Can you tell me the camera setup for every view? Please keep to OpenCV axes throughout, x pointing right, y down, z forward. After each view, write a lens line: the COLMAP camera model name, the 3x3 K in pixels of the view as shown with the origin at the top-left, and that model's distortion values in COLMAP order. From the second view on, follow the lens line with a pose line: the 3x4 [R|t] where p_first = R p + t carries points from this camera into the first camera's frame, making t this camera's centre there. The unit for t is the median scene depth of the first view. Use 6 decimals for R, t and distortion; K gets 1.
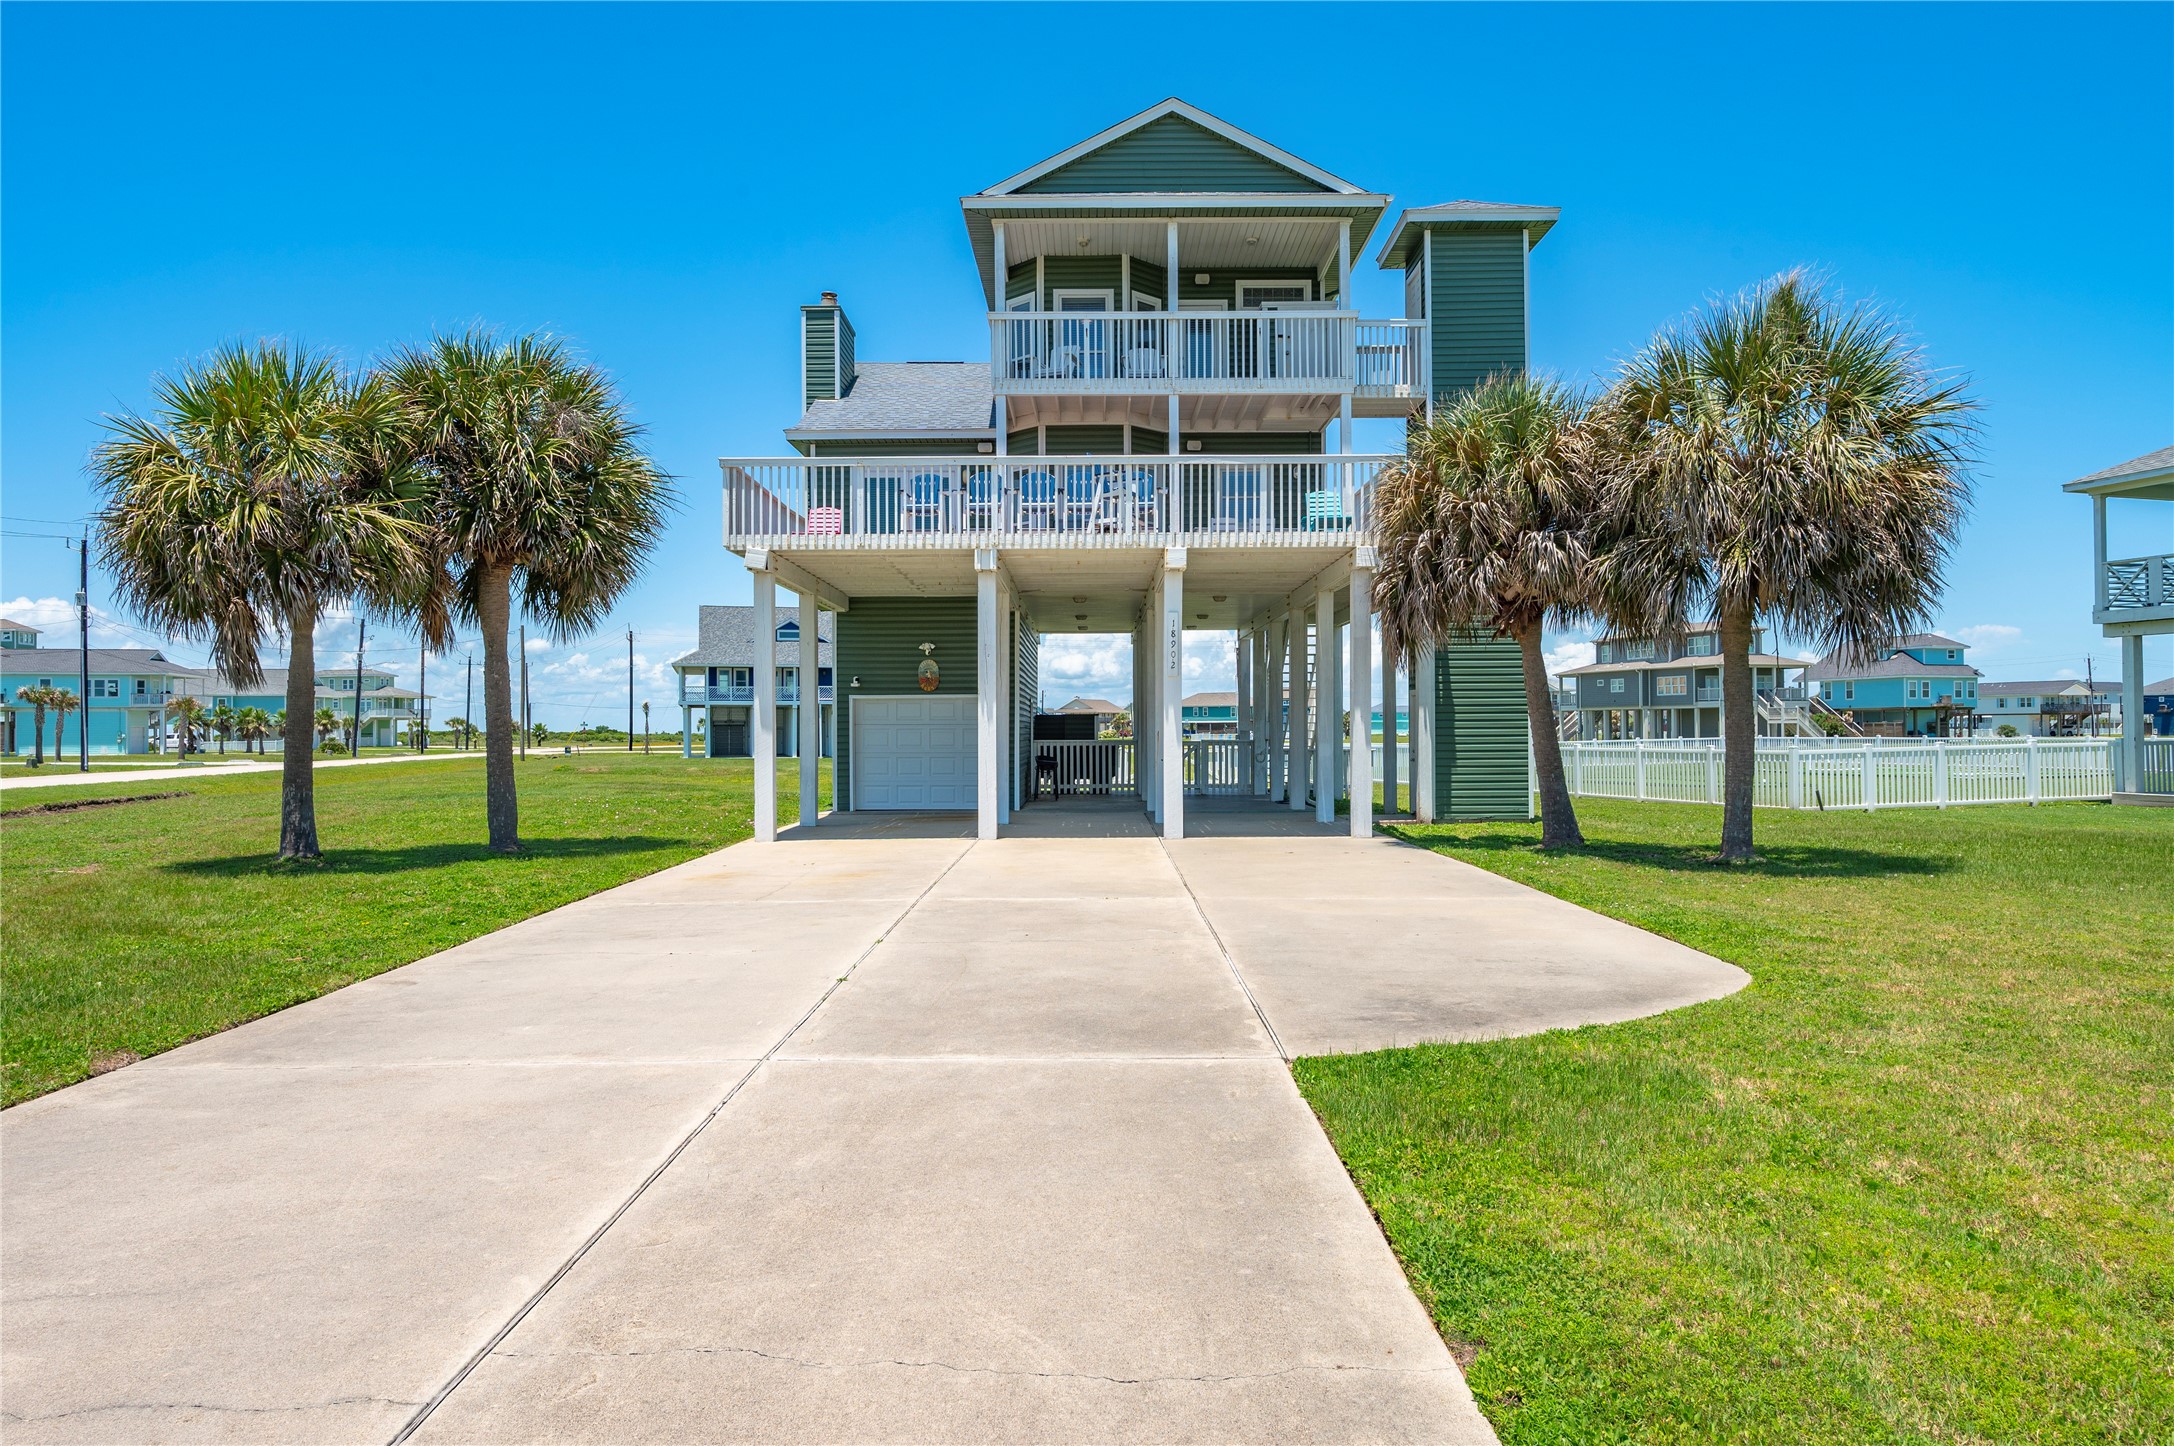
lens RADIAL K [[1375.6, 0, 1087.0], [0, 1375.6, 723.0], [0, 0, 1]] dist [0.005774, 0.002841]
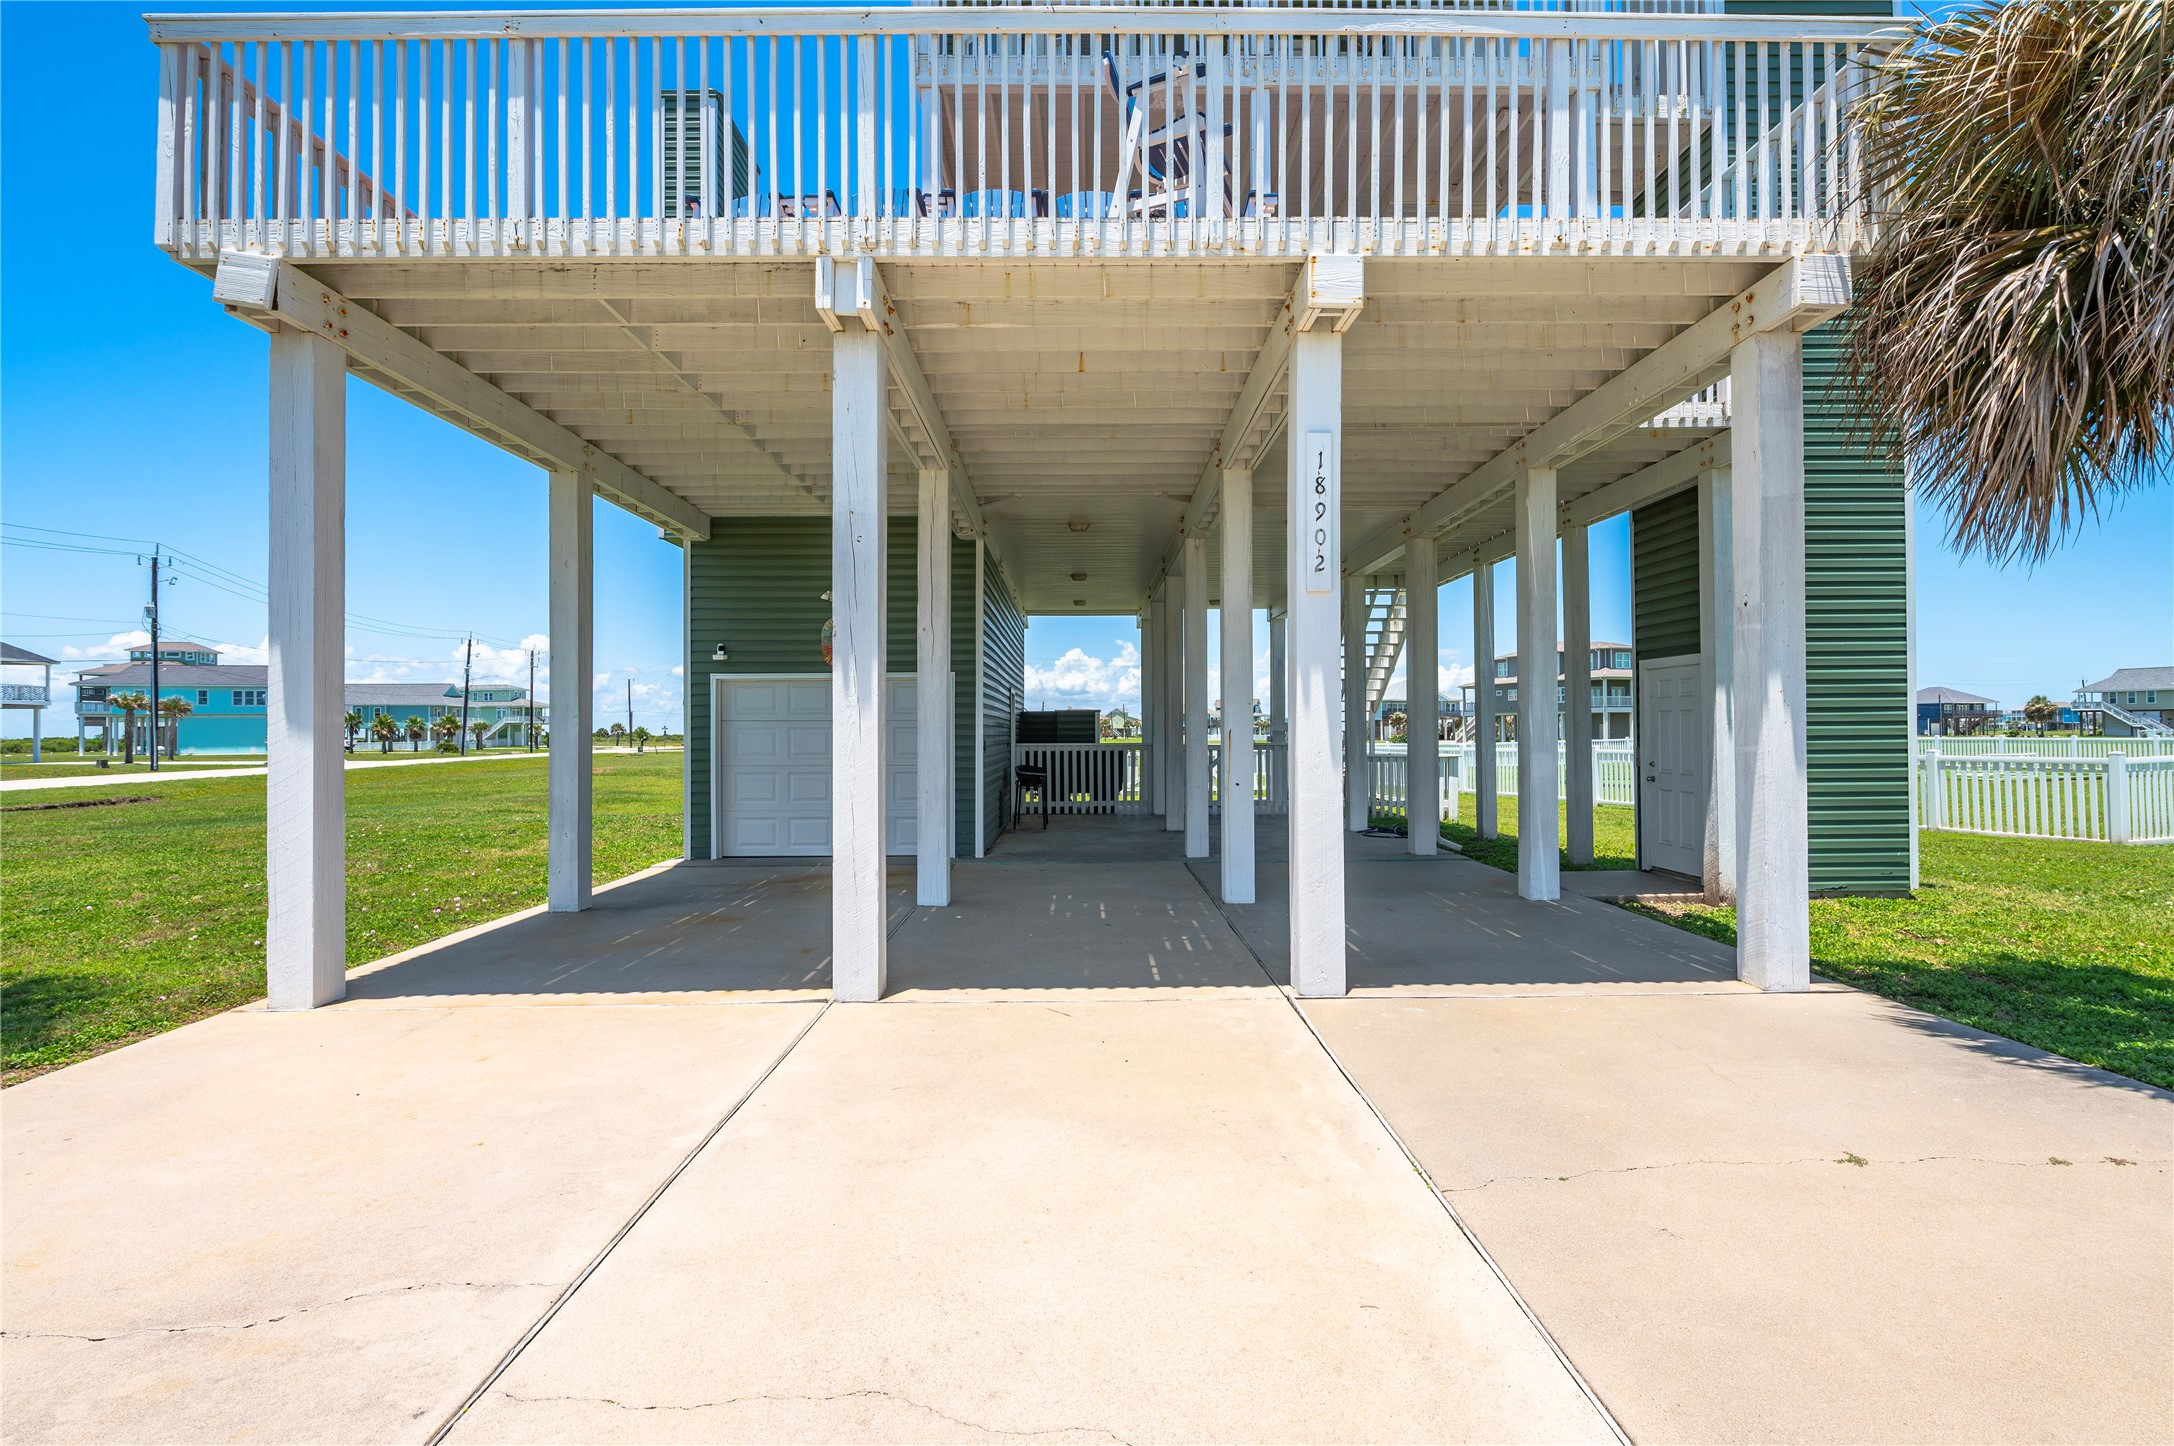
lens RADIAL K [[1004.1, 0, 1093.6], [0, 1004.1, 719.8], [0, 0, 1]] dist [-0.008330, -0.000604]
pose [[0.999854, -0.000963, 0.017044, -0.007172], [0.001091, 0.999971, -0.007497, 0.004693], [-0.017036, 0.007514, 0.999827, 0.598916]]
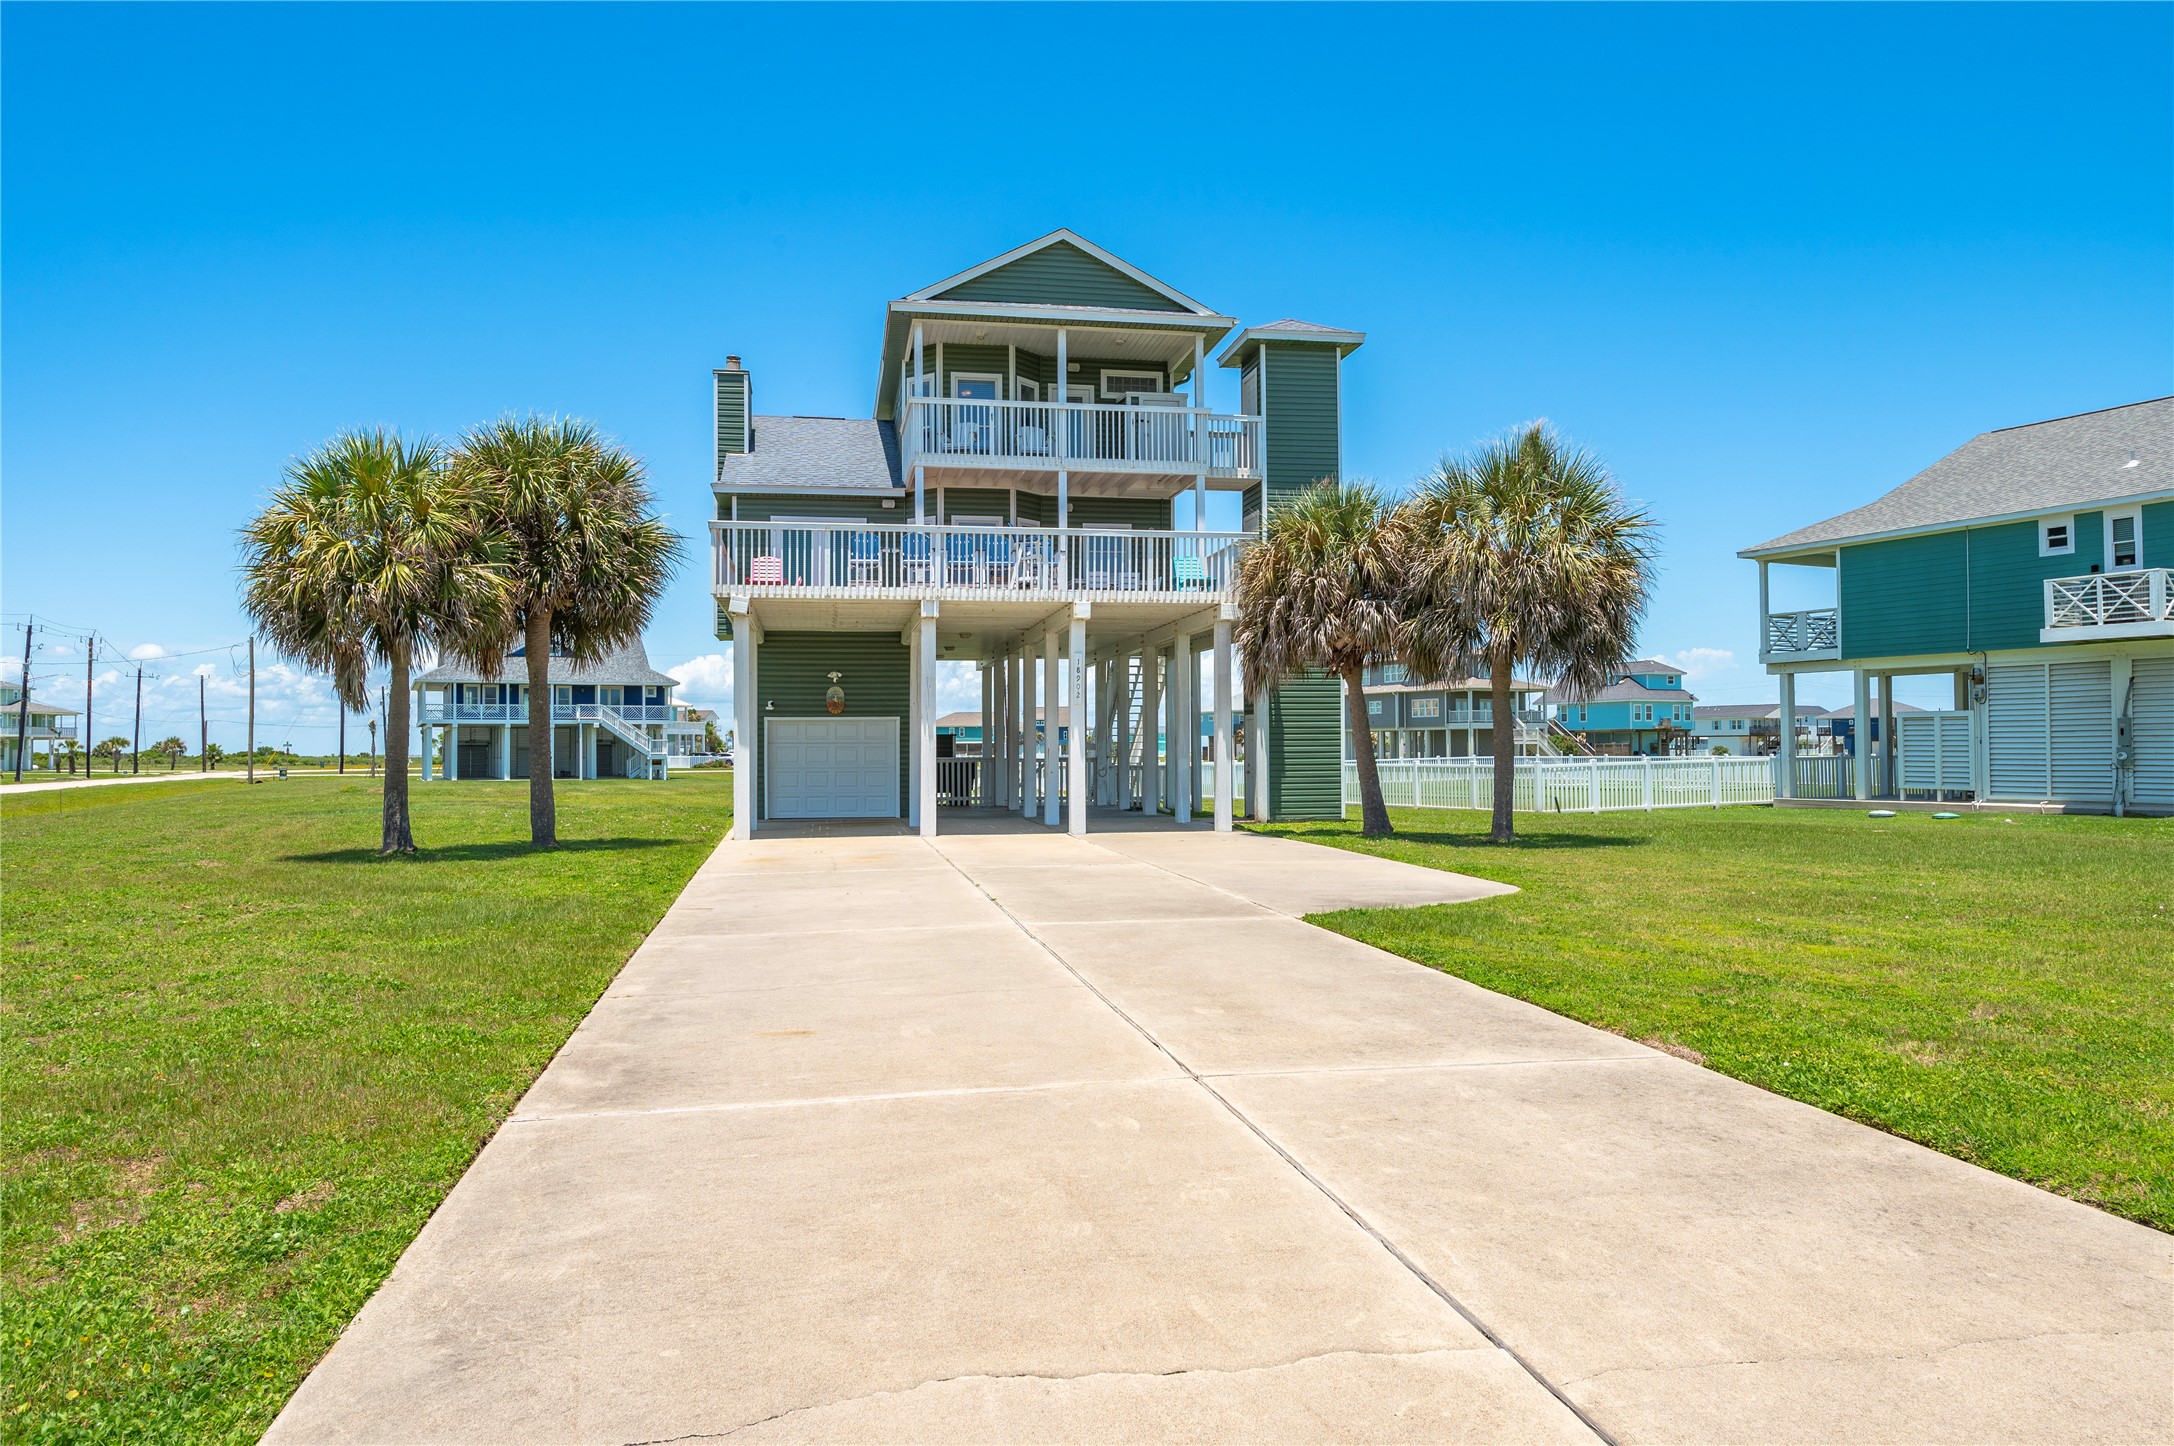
lens RADIAL K [[1479.1, 0, 1087.0], [0, 1479.1, 723.0], [0, 0, 1]] dist [0.038220, -0.000802]
pose [[0.983461, 0.002985, 0.181093, -0.146580], [-0.000422, 0.999899, -0.014195, 0.001914], [-0.181118, 0.013884, 0.983363, -0.275553]]
